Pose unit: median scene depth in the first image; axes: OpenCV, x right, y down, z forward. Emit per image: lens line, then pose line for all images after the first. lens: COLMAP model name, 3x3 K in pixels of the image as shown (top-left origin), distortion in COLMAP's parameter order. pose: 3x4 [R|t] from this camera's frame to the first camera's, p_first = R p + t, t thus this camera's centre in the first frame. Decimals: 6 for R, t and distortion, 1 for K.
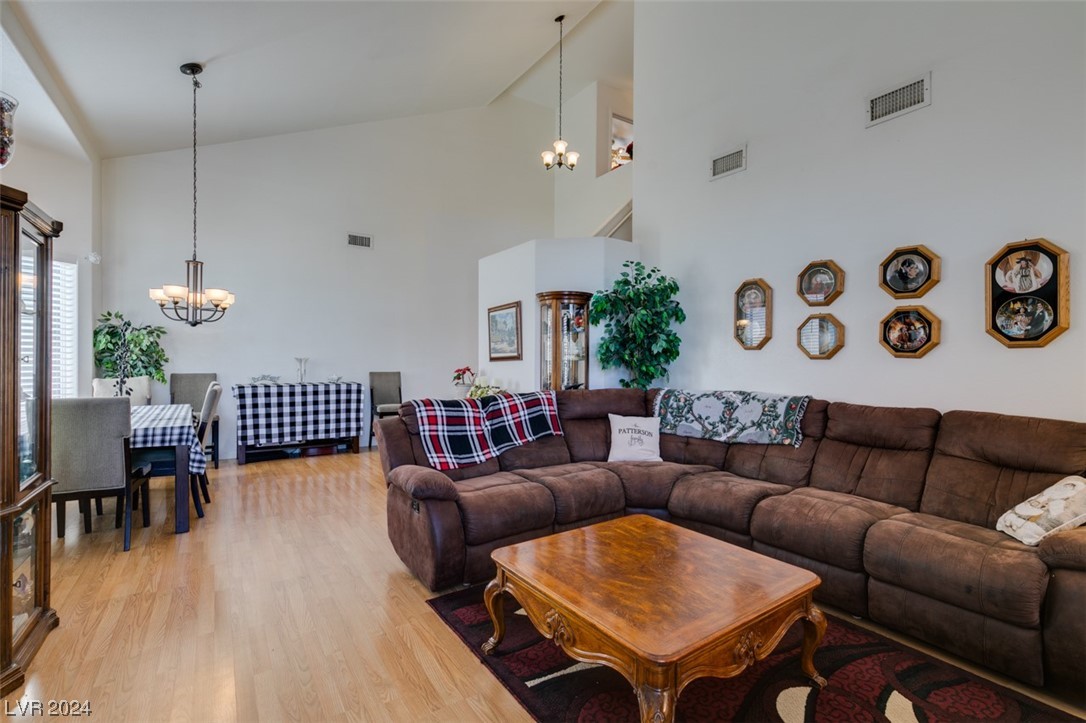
lens RADIAL K [[487.3, 0, 549.0], [0, 487.3, 367.9], [0, 0, 1]] dist [0.006539, -0.001228]
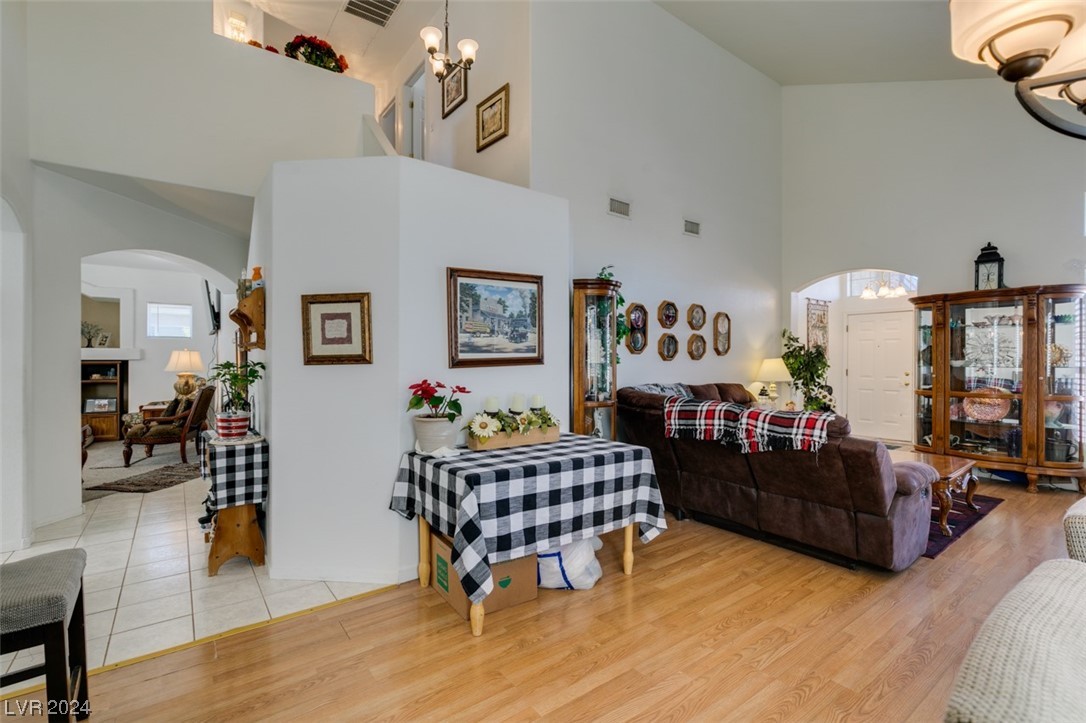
lens RADIAL K [[487.3, 0, 541.1], [0, 487.3, 363.2], [0, 0, 1]] dist [0.006539, -0.001228]
pose [[-0.044788, -0.012013, 0.998924, -0.991447], [0.017526, 0.999764, 0.012809, -0.034953], [-0.998843, 0.018081, -0.044567, 1.396879]]
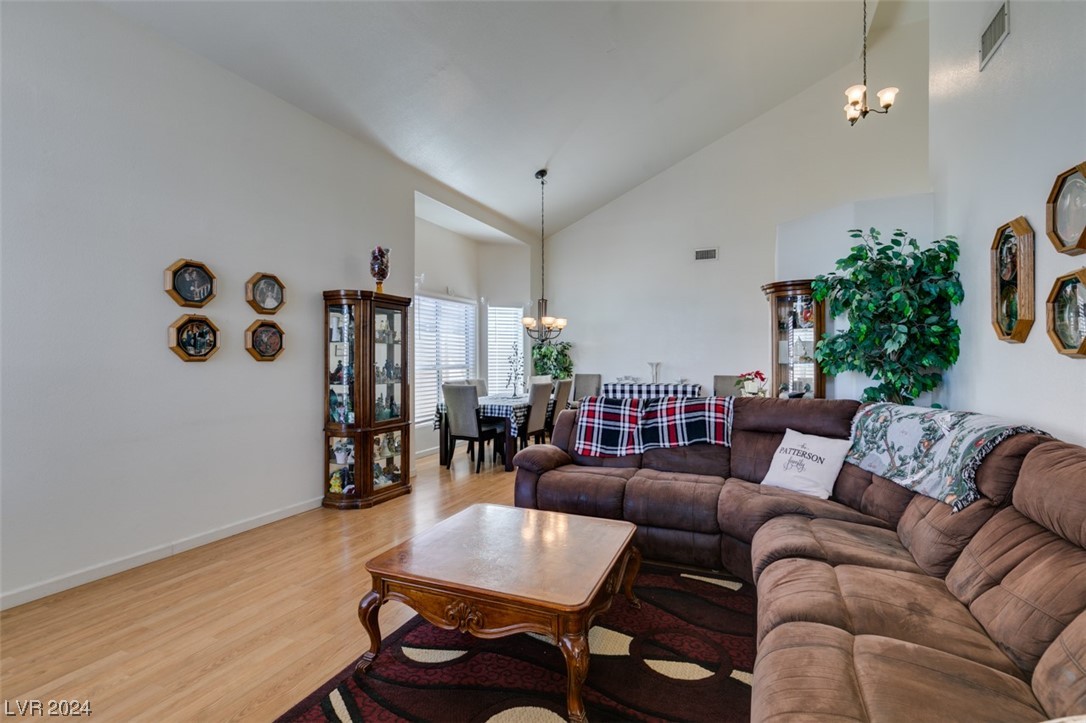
lens RADIAL K [[487.3, 0, 546.3], [0, 487.3, 363.5], [0, 0, 1]] dist [0.006539, -0.001228]
pose [[0.528212, -0.005498, -0.849094, 0.645666], [-0.010423, 0.999862, -0.012958, 0.000247], [0.849048, 0.015694, 0.528082, 0.243214]]
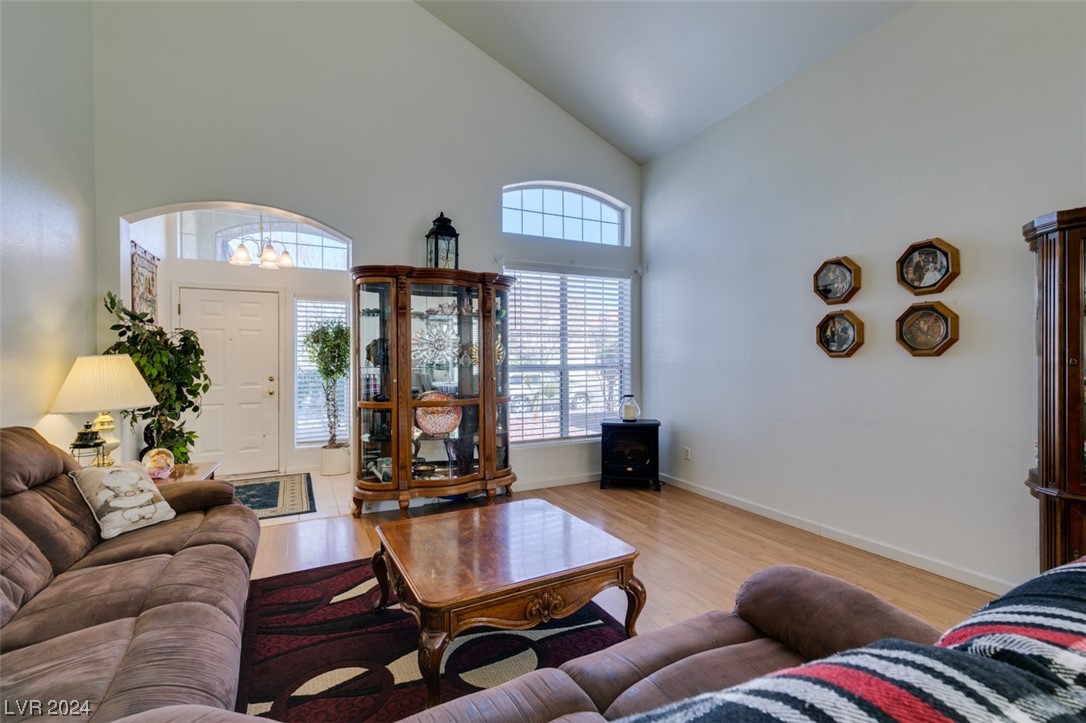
lens RADIAL K [[487.3, 0, 538.3], [0, 487.3, 358.9], [0, 0, 1]] dist [0.006539, -0.001228]
pose [[-0.990164, -0.001086, 0.139909, -0.028467], [0.001480, 0.999833, 0.018233, -0.022367], [-0.139905, 0.018260, -0.989996, 1.135391]]
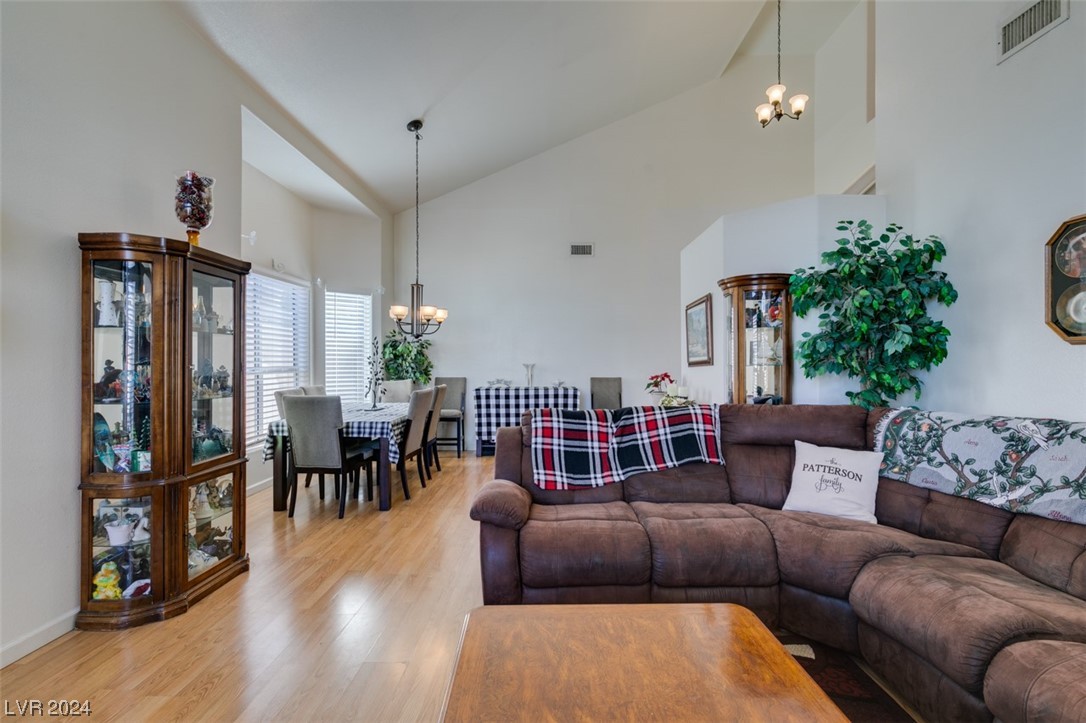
lens RADIAL K [[487.3, 0, 547.3], [0, 487.3, 362.1], [0, 0, 1]] dist [0.006539, -0.001228]
pose [[0.823310, -0.008691, -0.567525, 0.245248], [-0.004256, 0.999760, -0.021485, -0.002730], [0.567576, 0.020104, 0.823076, 0.227515]]
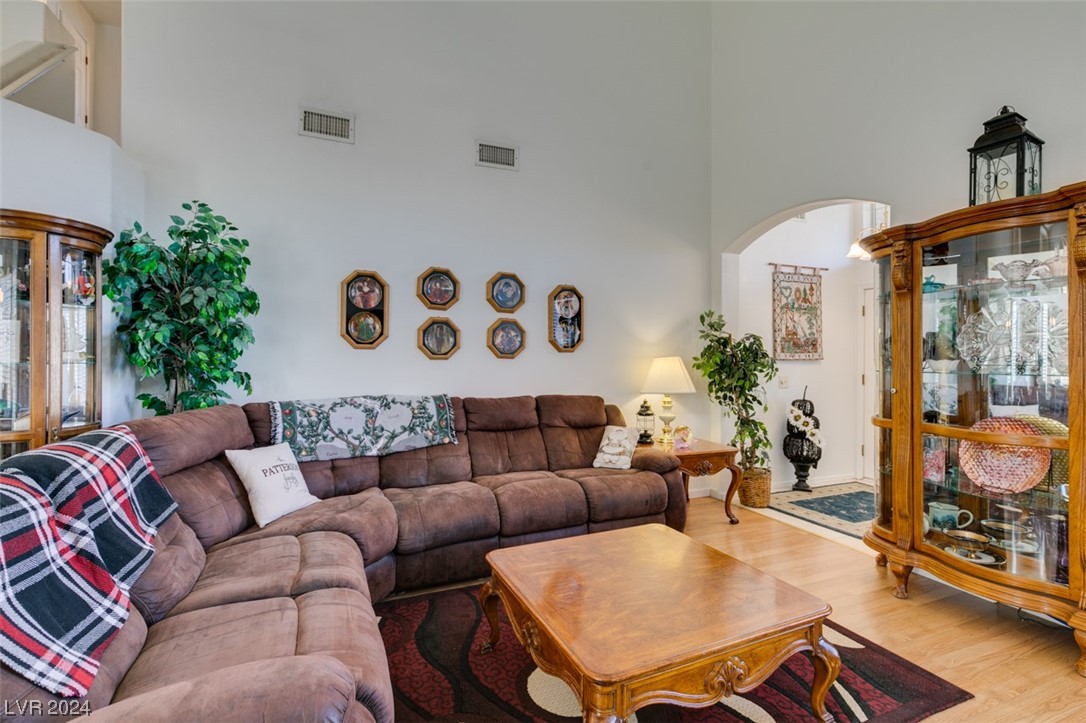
lens RADIAL K [[487.3, 0, 537.7], [0, 487.3, 359.0], [0, 0, 1]] dist [0.006539, -0.001228]
pose [[0.204868, -0.001649, 0.978788, -0.415254], [0.016573, 0.999861, -0.001784, -0.012182], [-0.978649, 0.016586, 0.204867, 0.532292]]
